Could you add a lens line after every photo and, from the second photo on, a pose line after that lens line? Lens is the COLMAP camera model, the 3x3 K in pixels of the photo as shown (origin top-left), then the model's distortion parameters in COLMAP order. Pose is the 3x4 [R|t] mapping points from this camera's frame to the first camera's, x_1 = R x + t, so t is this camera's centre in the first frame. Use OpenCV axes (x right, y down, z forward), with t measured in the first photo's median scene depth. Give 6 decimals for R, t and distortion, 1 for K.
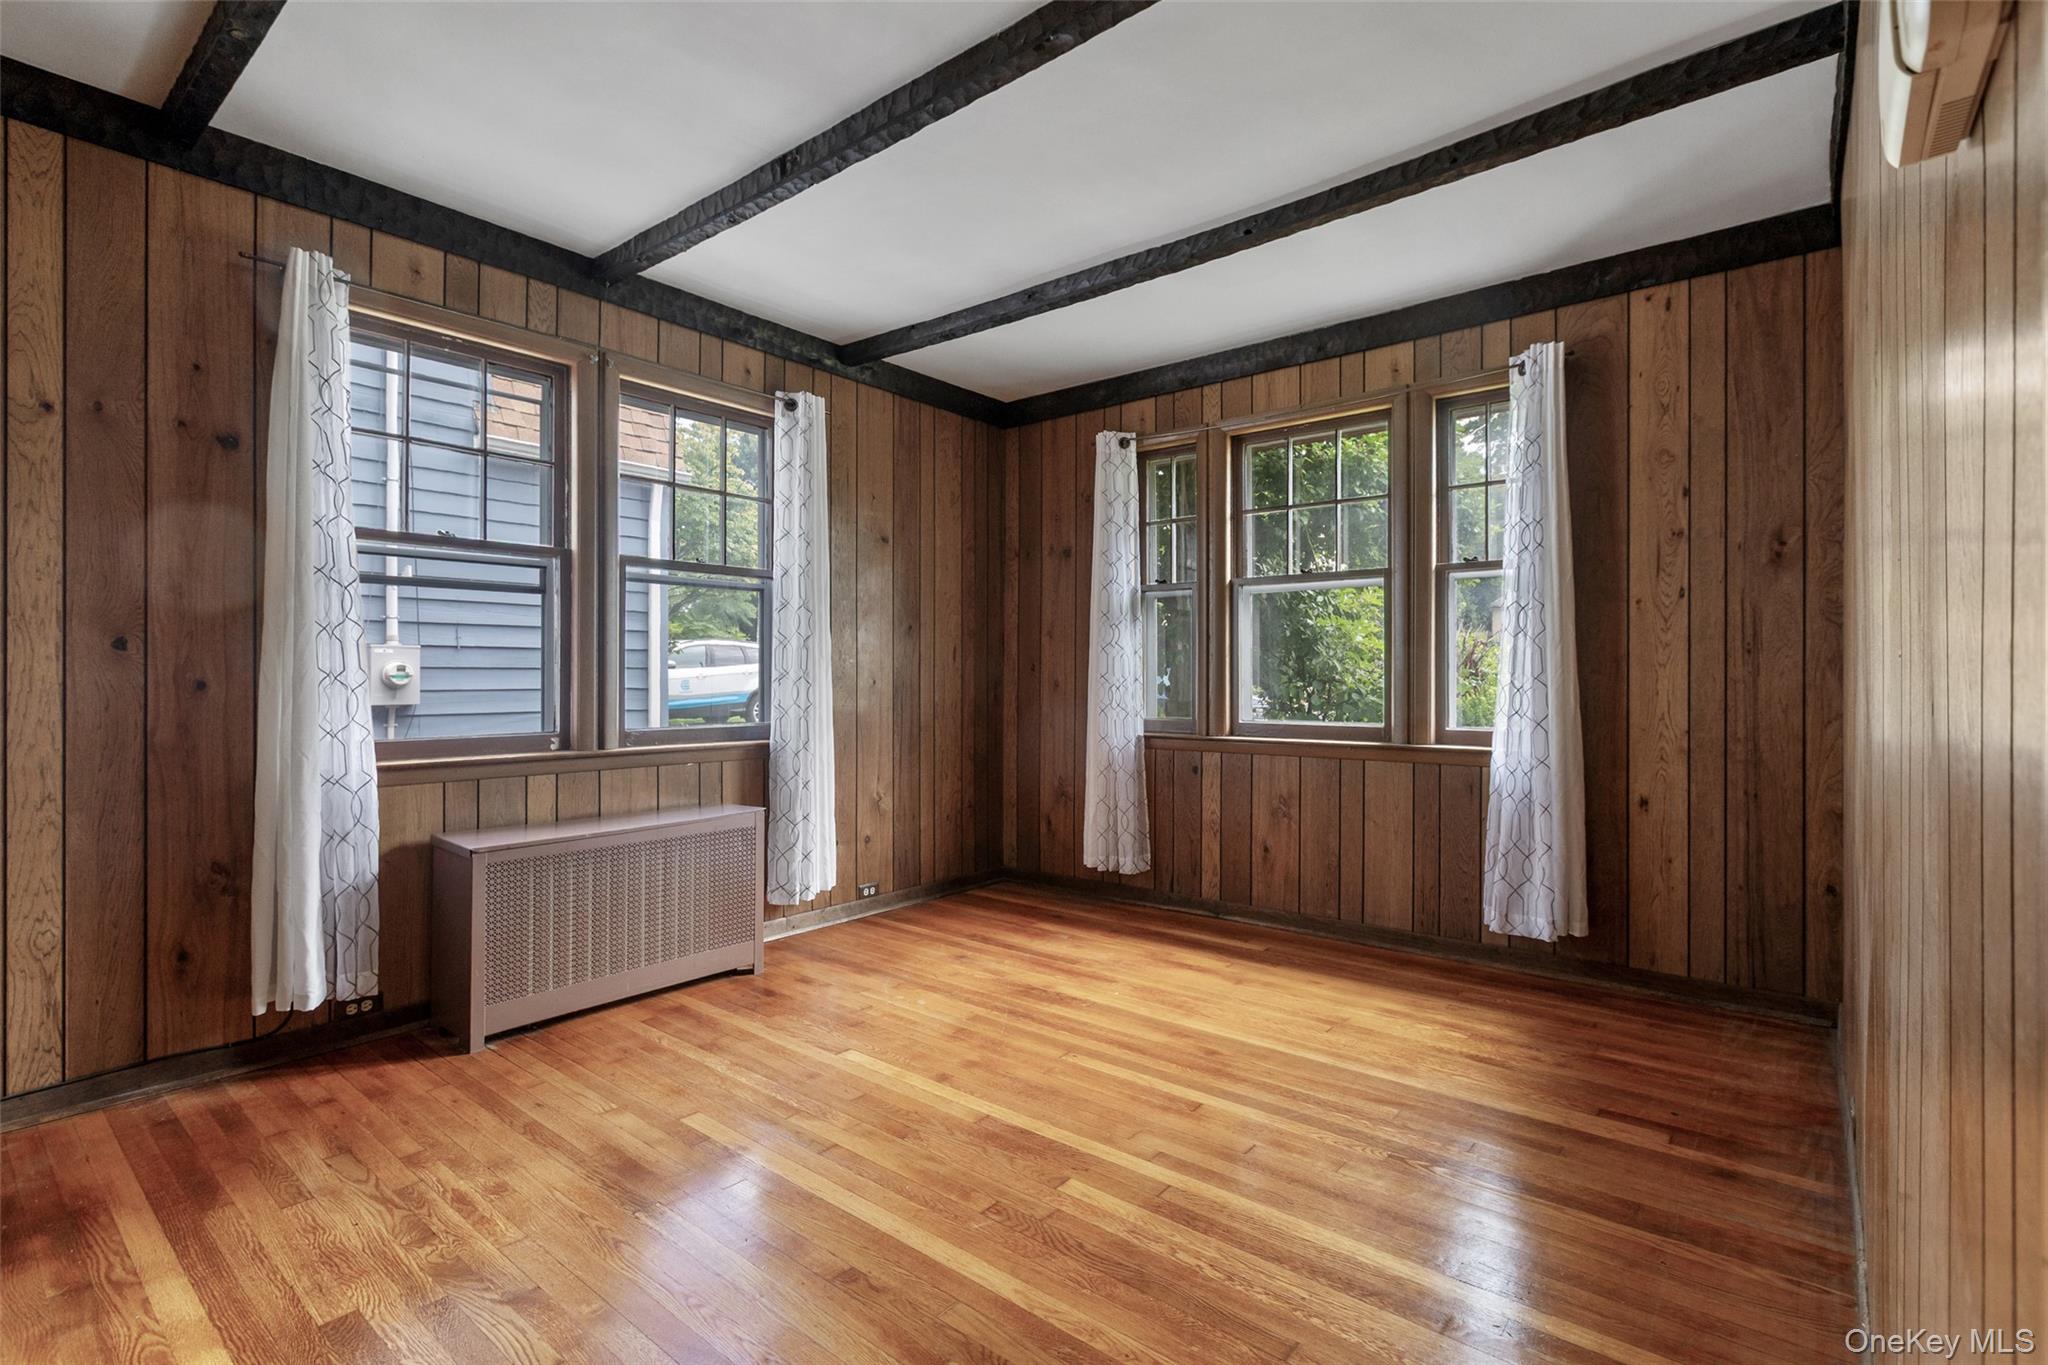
lens RADIAL K [[930.5, 0, 1020.7], [0, 930.5, 677.5], [0, 0, 1]] dist [0.005968, 0.000241]
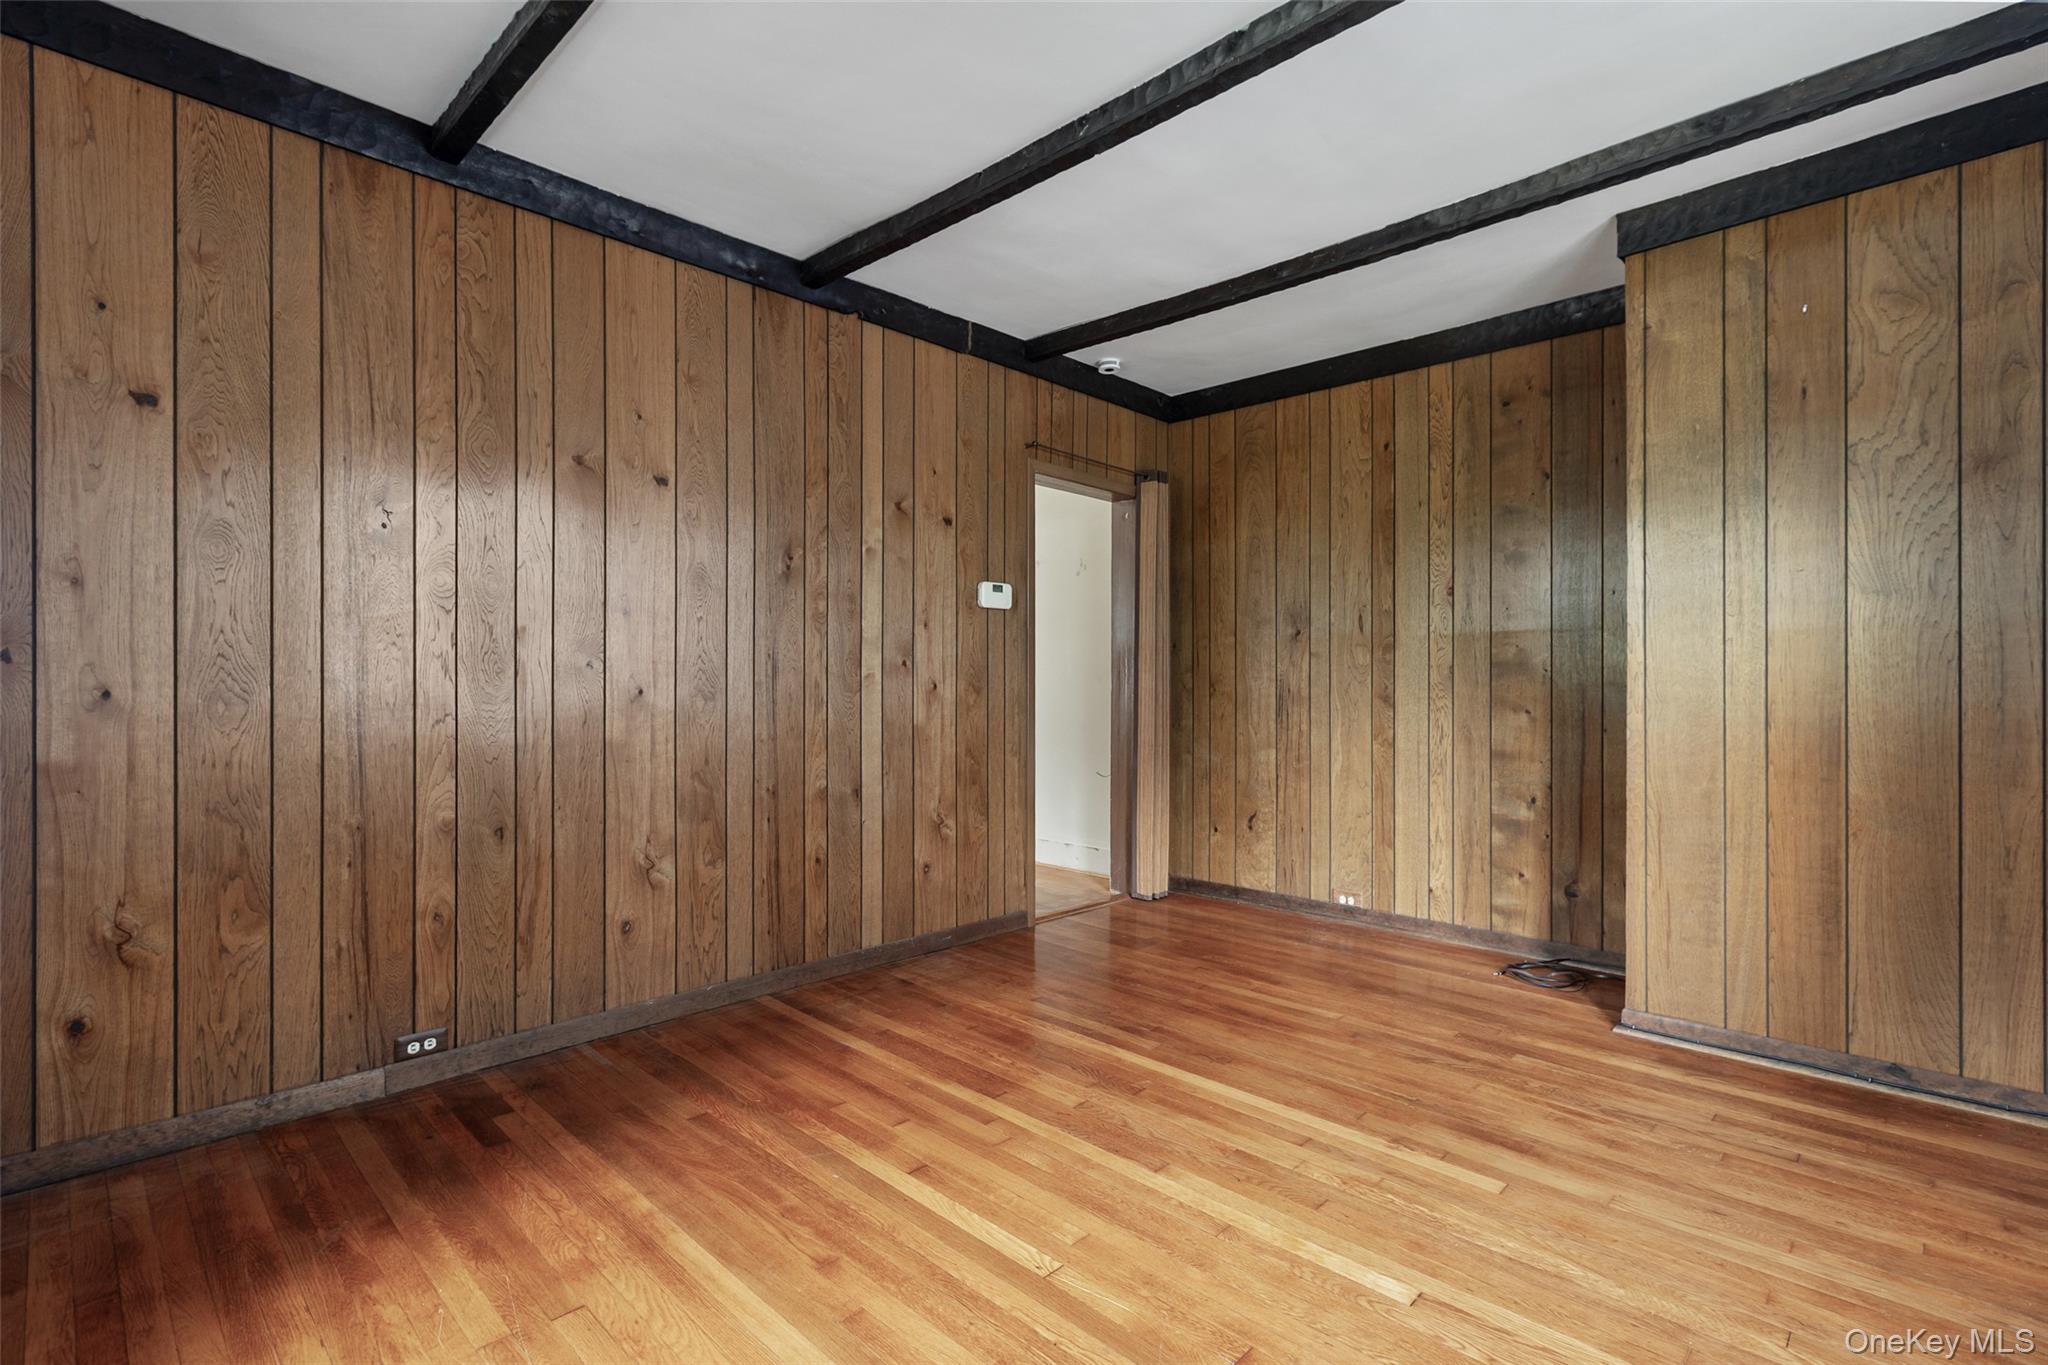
lens RADIAL K [[930.5, 0, 1028.8], [0, 930.5, 679.3], [0, 0, 1]] dist [0.005968, 0.000241]
pose [[-0.997127, -0.004726, 0.075594, 0.022258], [-0.004638, 0.999988, 0.001335, -0.003425], [-0.075599, 0.000980, -0.997138, 1.976507]]
